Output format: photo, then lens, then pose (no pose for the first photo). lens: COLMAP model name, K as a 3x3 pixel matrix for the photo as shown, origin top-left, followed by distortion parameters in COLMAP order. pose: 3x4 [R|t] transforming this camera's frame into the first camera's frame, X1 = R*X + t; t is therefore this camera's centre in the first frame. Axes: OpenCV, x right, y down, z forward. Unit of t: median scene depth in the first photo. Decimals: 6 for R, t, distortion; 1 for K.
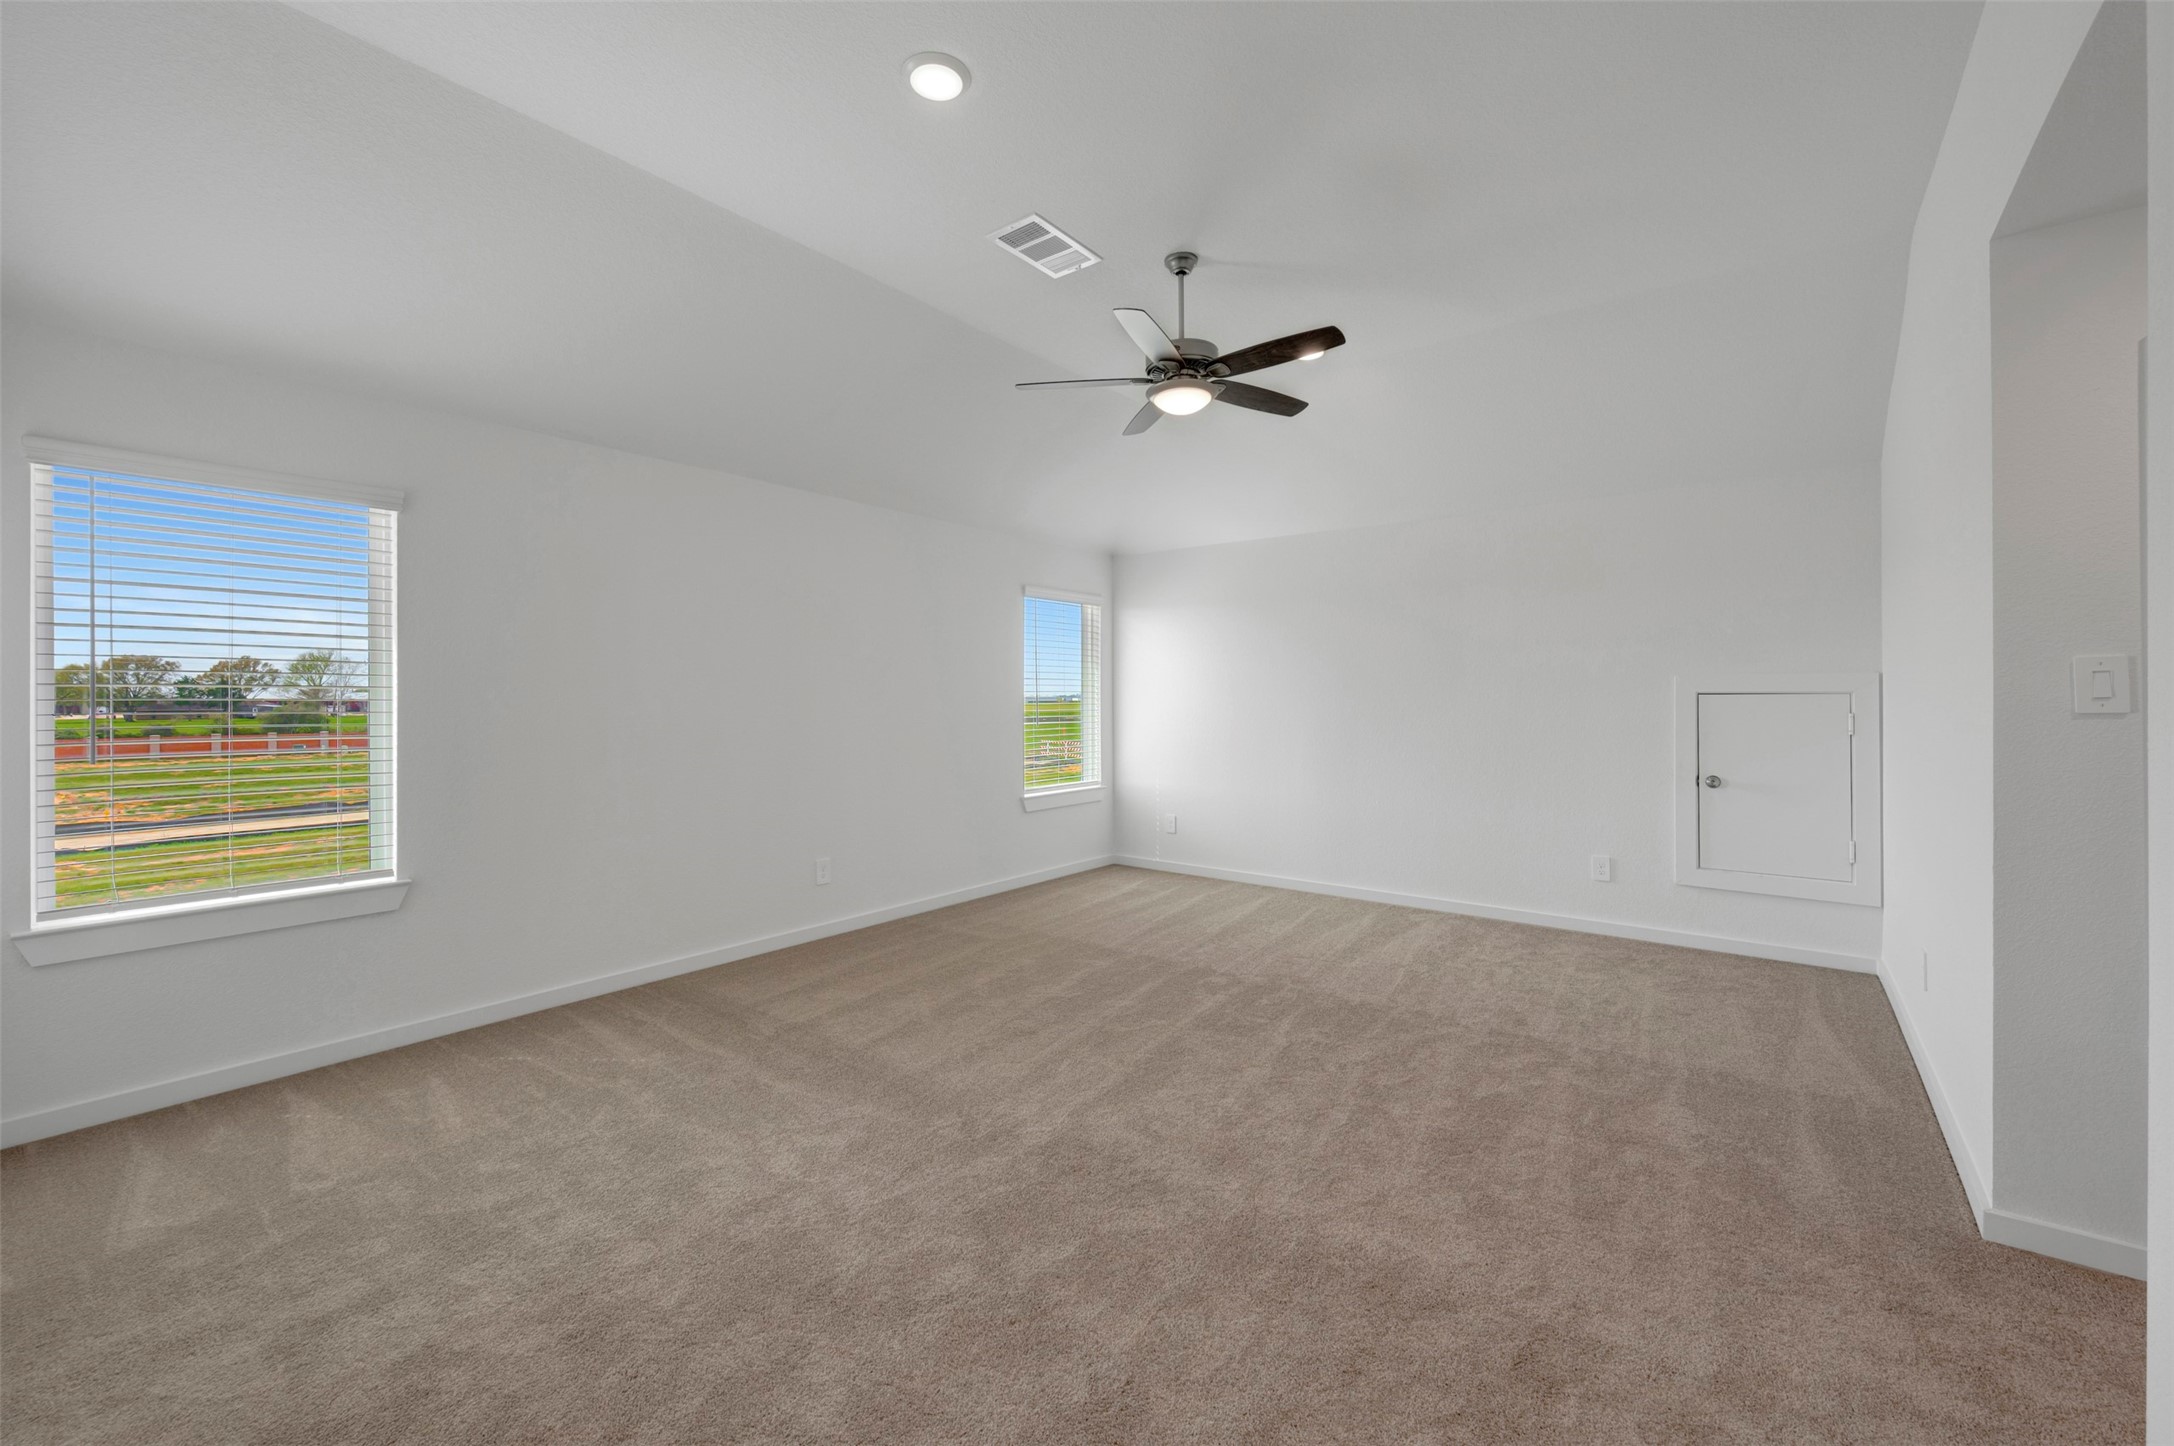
lens RADIAL K [[878.5, 0, 1079.4], [0, 878.5, 699.2], [0, 0, 1]] dist [0.001985, -0.000064]
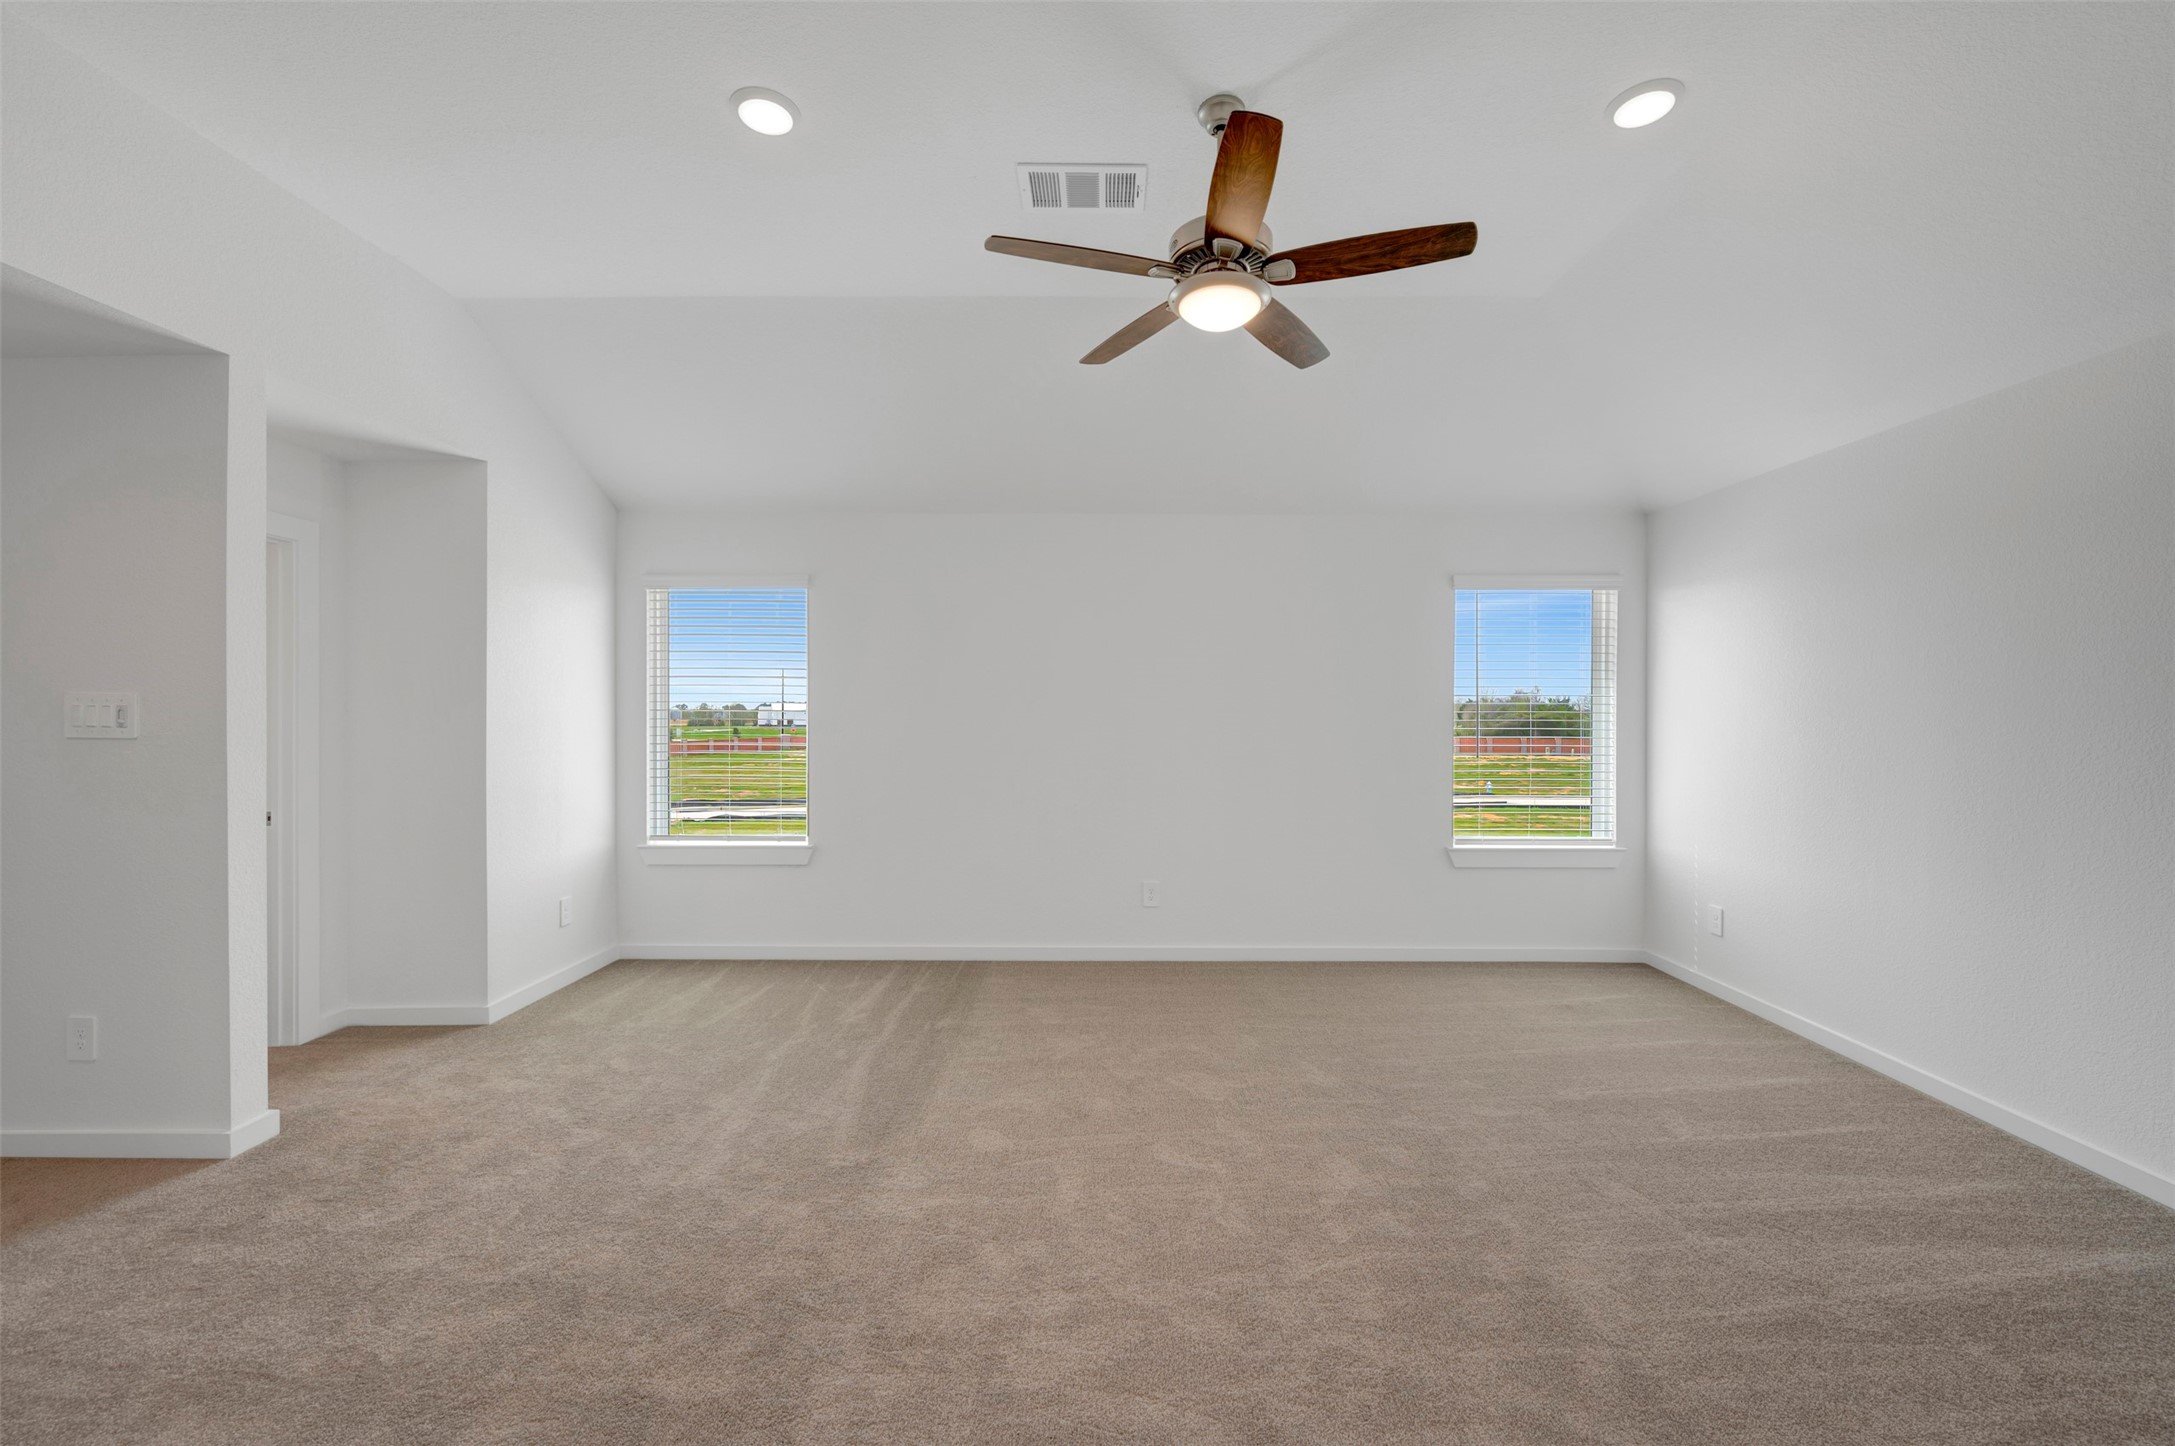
lens RADIAL K [[861.4, 0, 1087.5], [0, 861.4, 723.0], [0, 0, 1]] dist [0.007733, -0.000059]
pose [[0.610549, 0.013035, -0.791871, 0.537740], [-0.004026, 0.999903, 0.013355, -0.013051], [0.791968, -0.004966, 0.610543, 0.431975]]
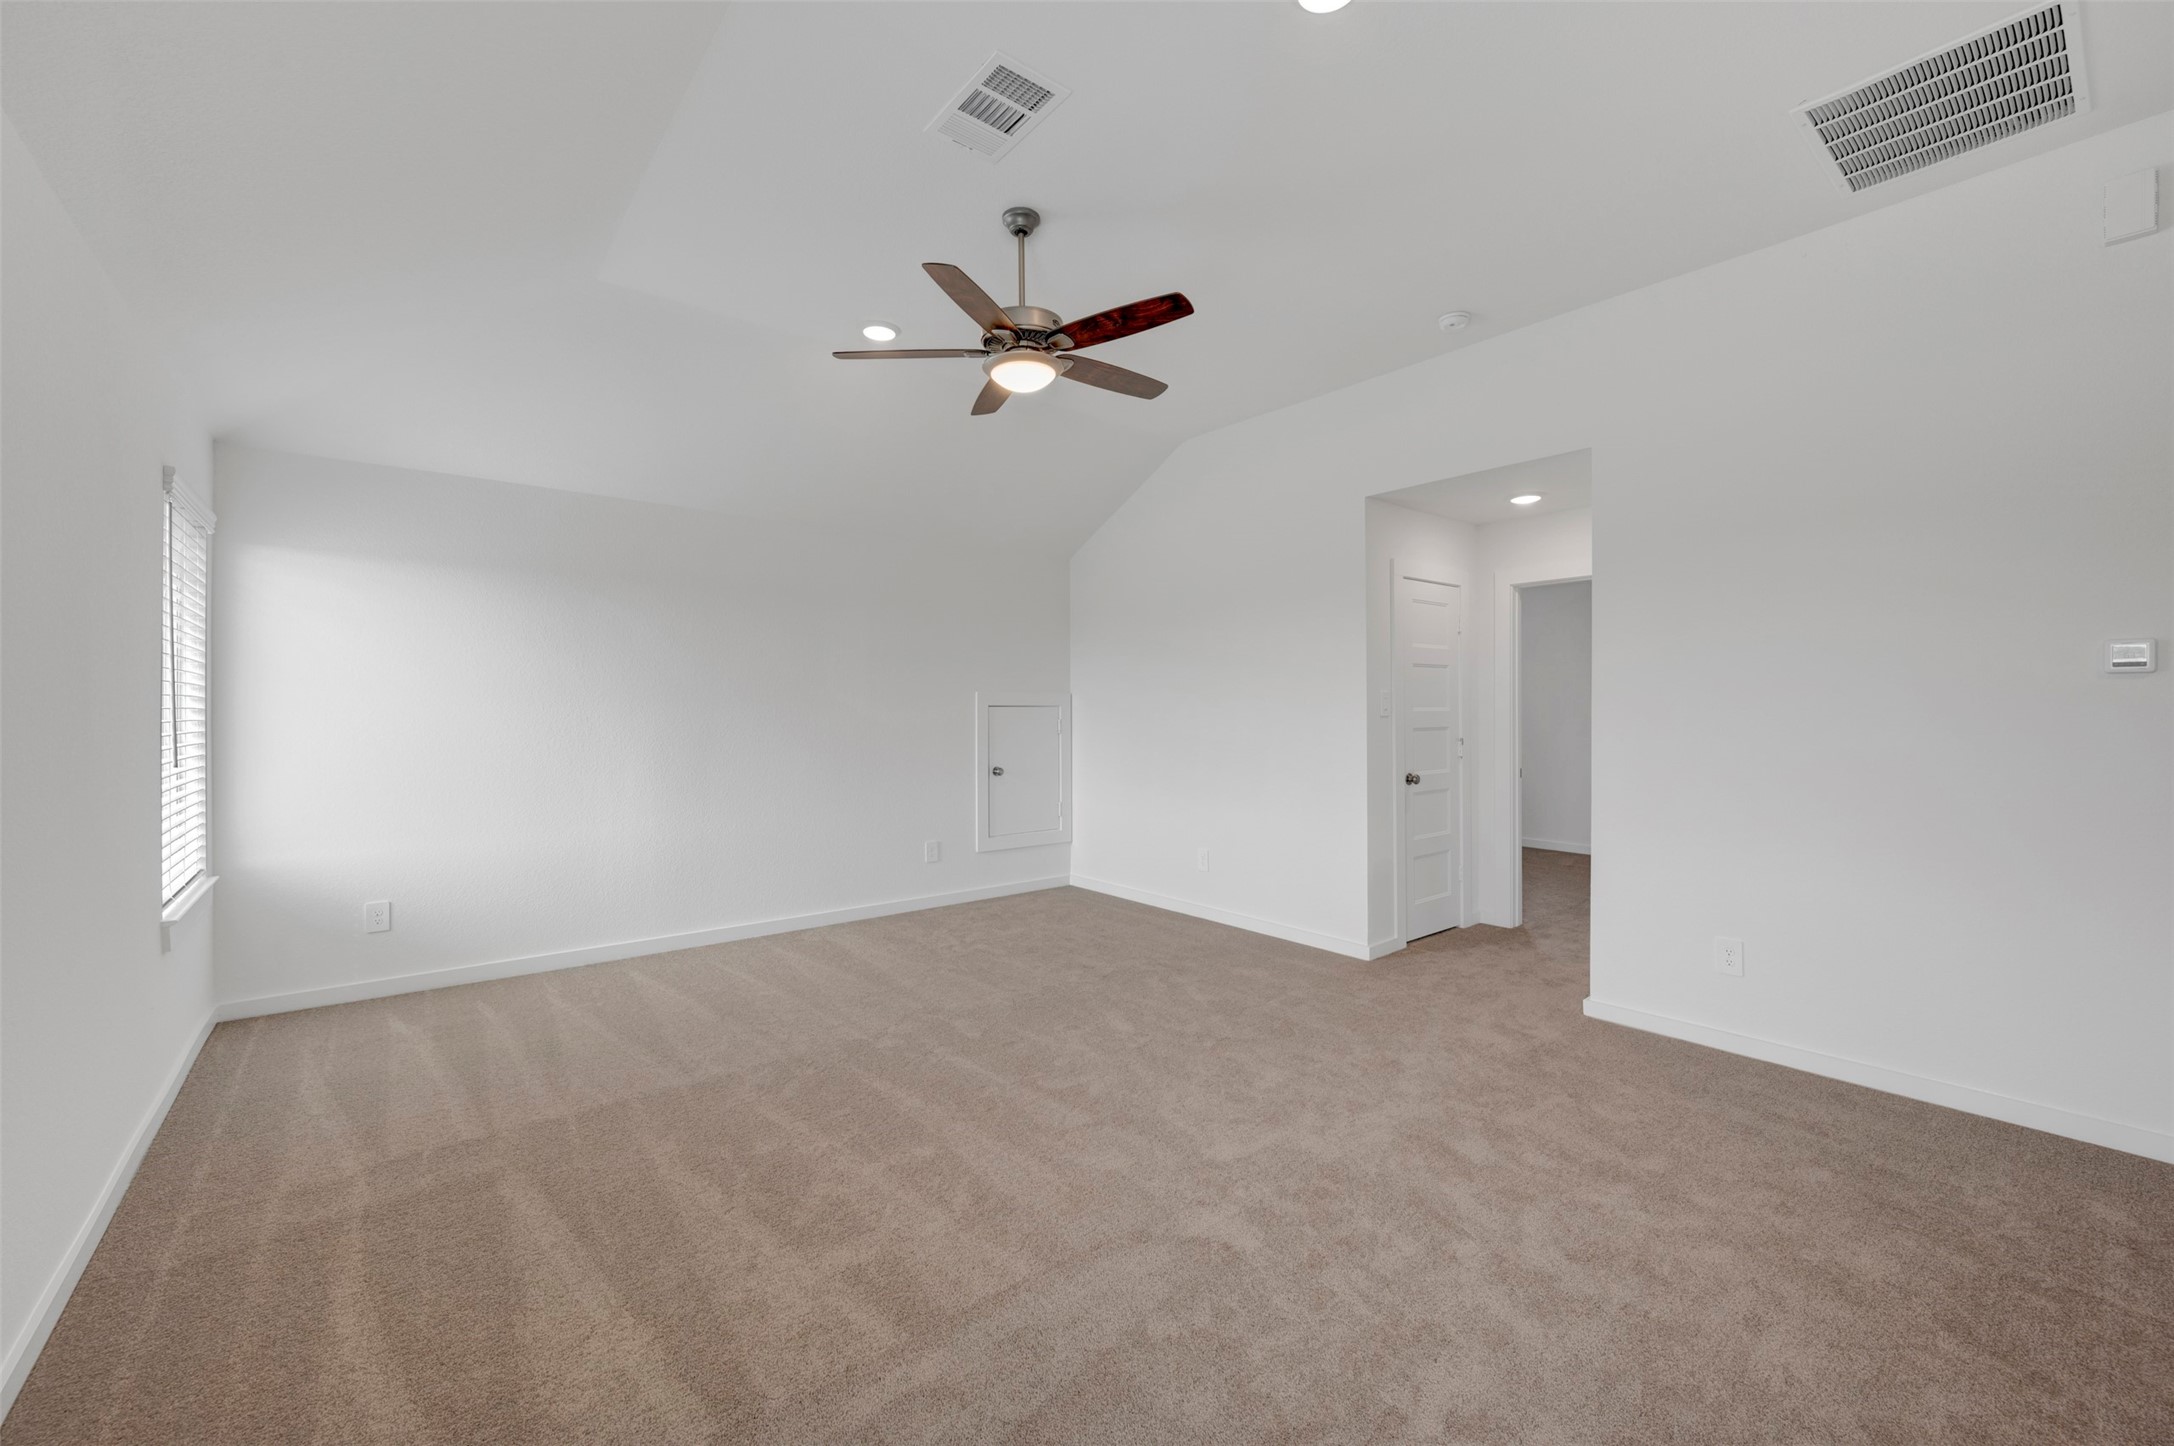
lens RADIAL K [[878.5, 0, 1079.4], [0, 878.5, 699.2], [0, 0, 1]] dist [0.001985, -0.000064]
pose [[0.217670, 0.013585, 0.975928, -0.648533], [0.004896, 0.999875, -0.015010, 0.004465], [-0.976010, 0.008046, 0.217577, 0.658620]]
